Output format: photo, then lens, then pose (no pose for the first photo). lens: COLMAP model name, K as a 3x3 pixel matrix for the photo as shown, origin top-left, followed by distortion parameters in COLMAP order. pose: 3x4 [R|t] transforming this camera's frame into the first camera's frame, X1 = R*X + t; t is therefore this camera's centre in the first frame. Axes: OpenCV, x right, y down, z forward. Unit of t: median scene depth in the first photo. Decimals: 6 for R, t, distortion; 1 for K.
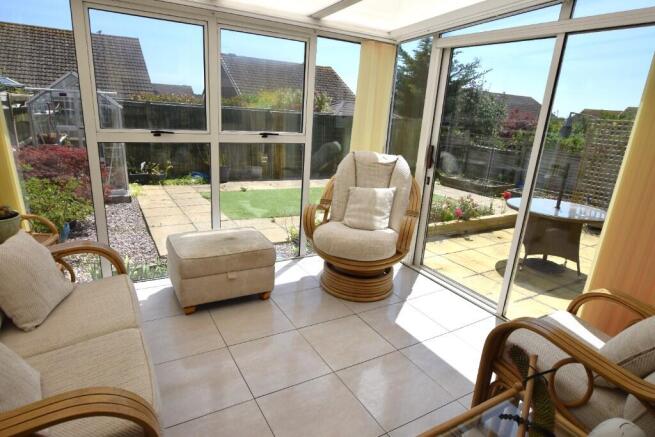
lens RADIAL K [[382.6, 0, 327.3], [0, 382.6, 220.7], [0, 0, 1]] dist [-0.005571, -0.000251]
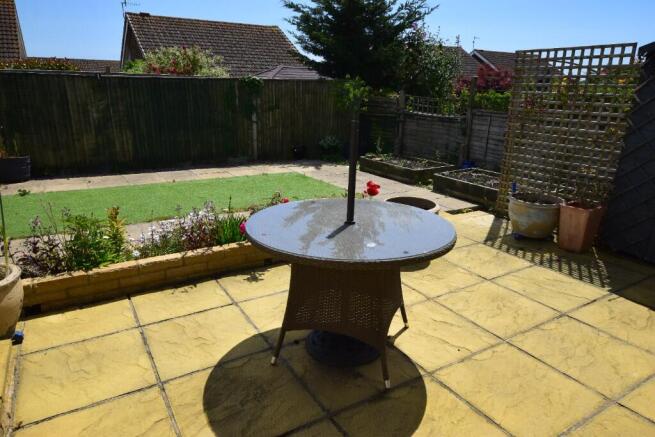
lens RADIAL K [[433.9, 0, 327.2], [0, 433.9, 218.7], [0, 0, 1]] dist [0.007501, 0.001341]
pose [[0.998801, -0.048287, 0.008001, 0.226352], [0.048132, 0.998668, 0.018616, -0.019714], [-0.008889, -0.018209, 0.999795, 0.189049]]
